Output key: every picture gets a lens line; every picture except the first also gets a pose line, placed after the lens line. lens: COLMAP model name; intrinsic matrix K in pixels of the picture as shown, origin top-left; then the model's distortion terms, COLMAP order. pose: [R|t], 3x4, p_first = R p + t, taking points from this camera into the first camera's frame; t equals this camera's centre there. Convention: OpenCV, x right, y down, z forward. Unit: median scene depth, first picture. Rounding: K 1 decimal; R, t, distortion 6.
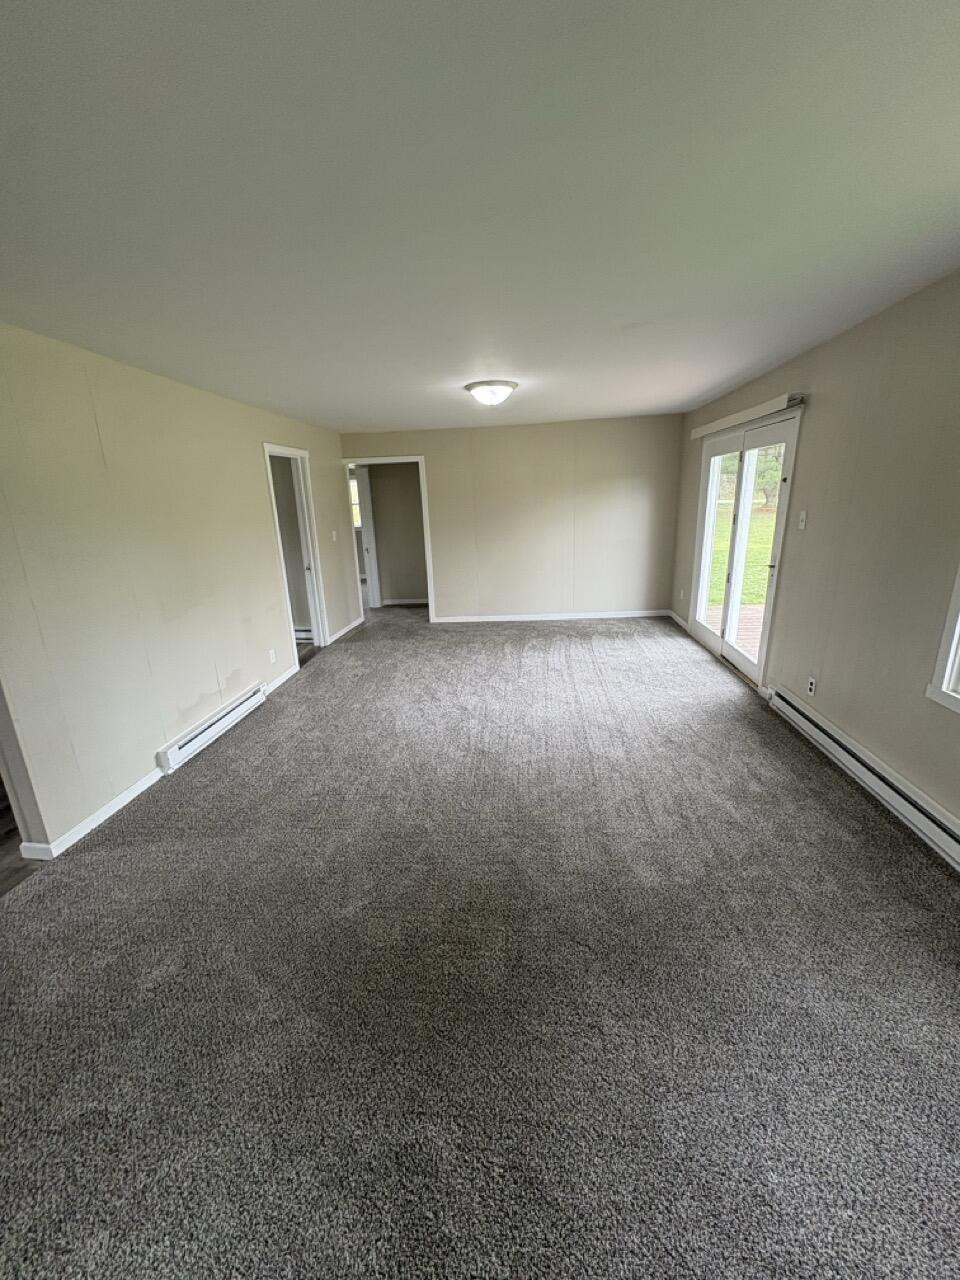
lens RADIAL K [[507.6, 0, 482.1], [0, 507.6, 642.2], [0, 0, 1]] dist [-0.000957, -0.000312]
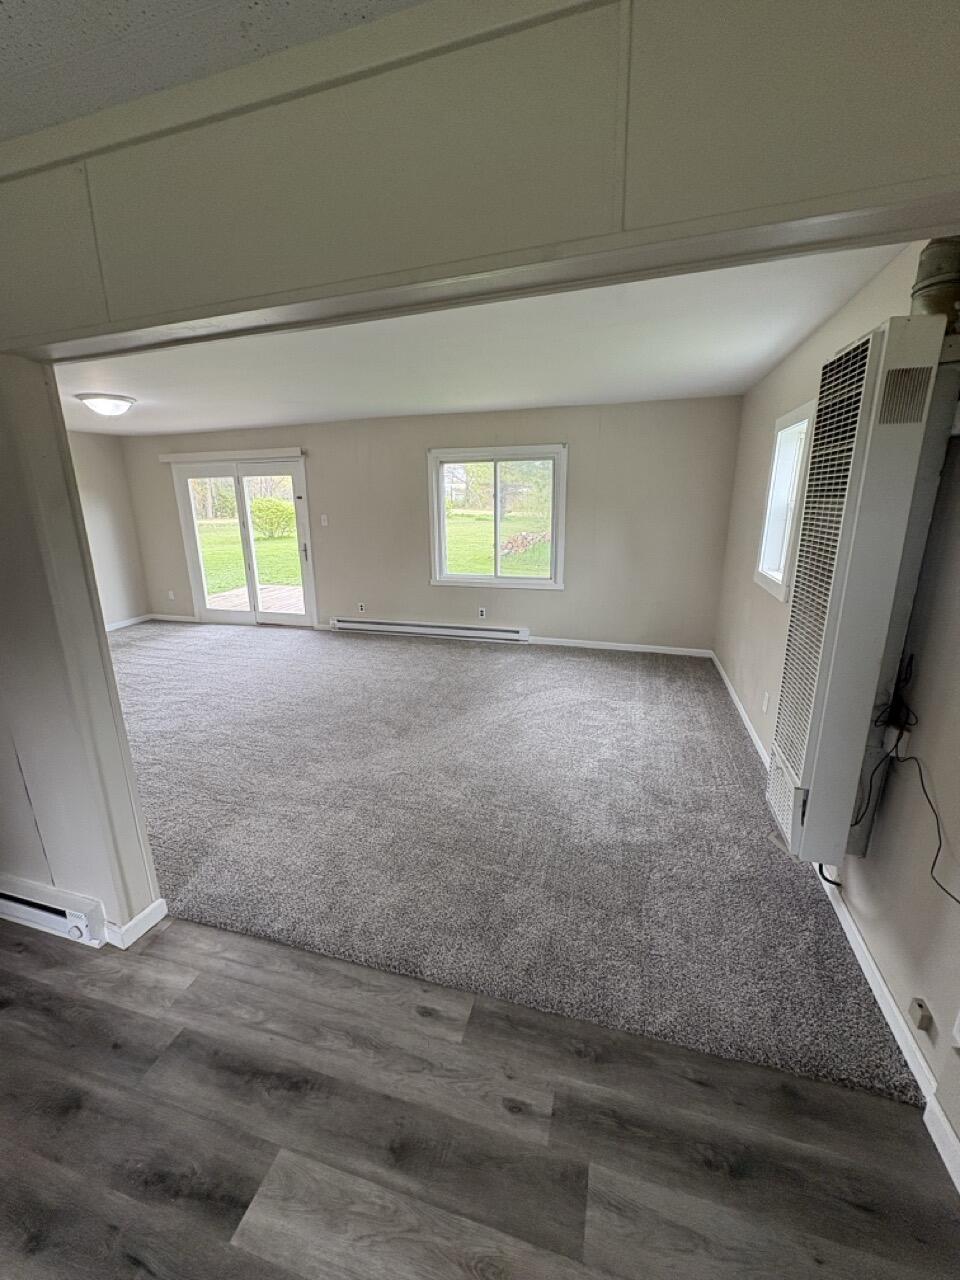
lens RADIAL K [[507.6, 0, 485.3], [0, 507.6, 637.0], [0, 0, 1]] dist [-0.000957, -0.000312]
pose [[0.193416, -0.228171, 0.954216, -0.908303], [0.278191, 0.945420, 0.169679, -0.001097], [-0.940851, 0.232636, 0.246334, 0.110140]]
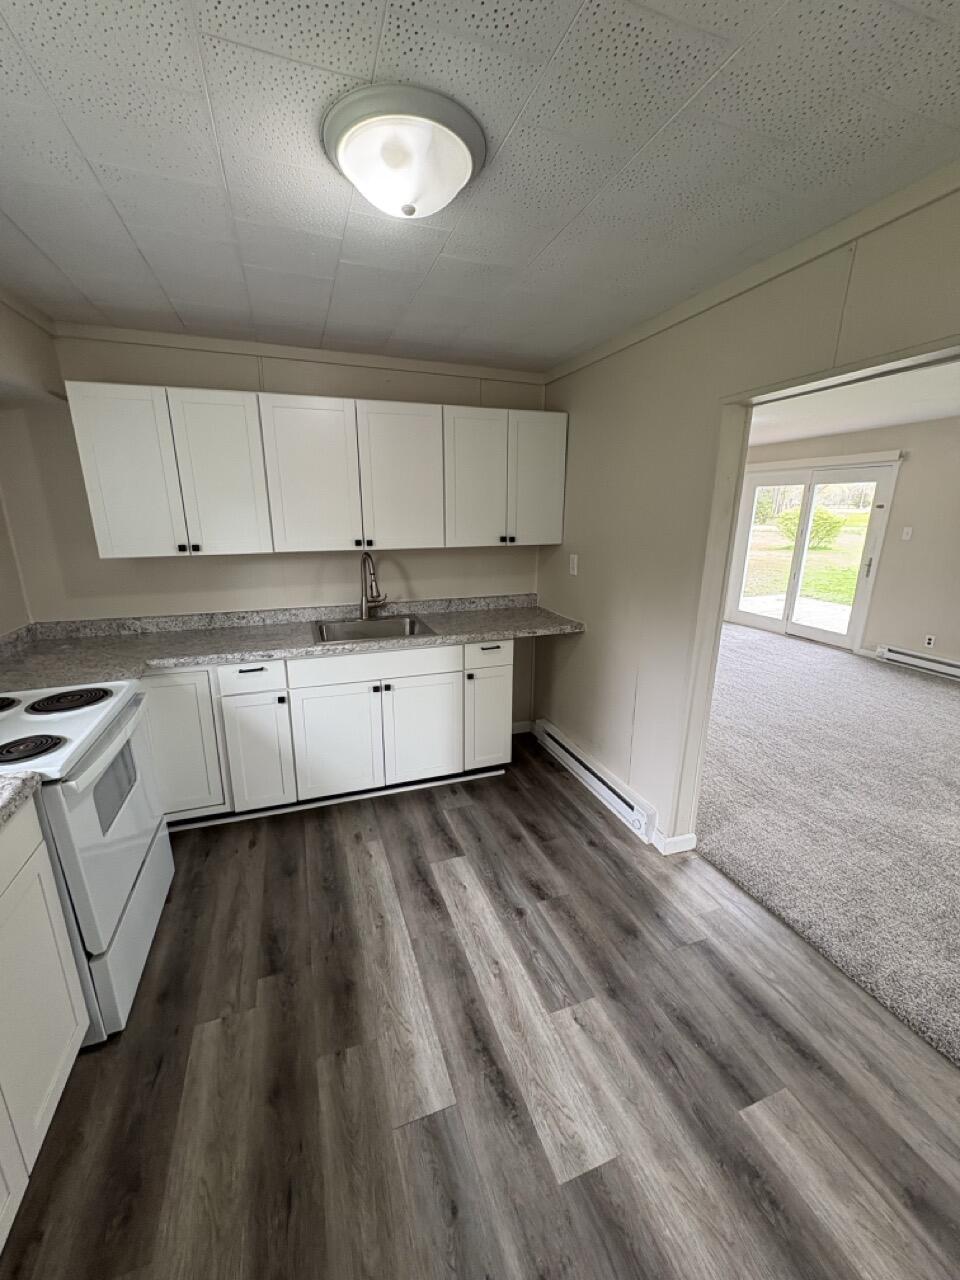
lens RADIAL K [[507.6, 0, 474.7], [0, 507.6, 641.1], [0, 0, 1]] dist [-0.000957, -0.000312]
pose [[0.908068, -0.072371, 0.412522, -1.042396], [0.083932, 0.996422, -0.009947, -0.011487], [-0.410326, 0.043657, 0.910893, 0.135510]]
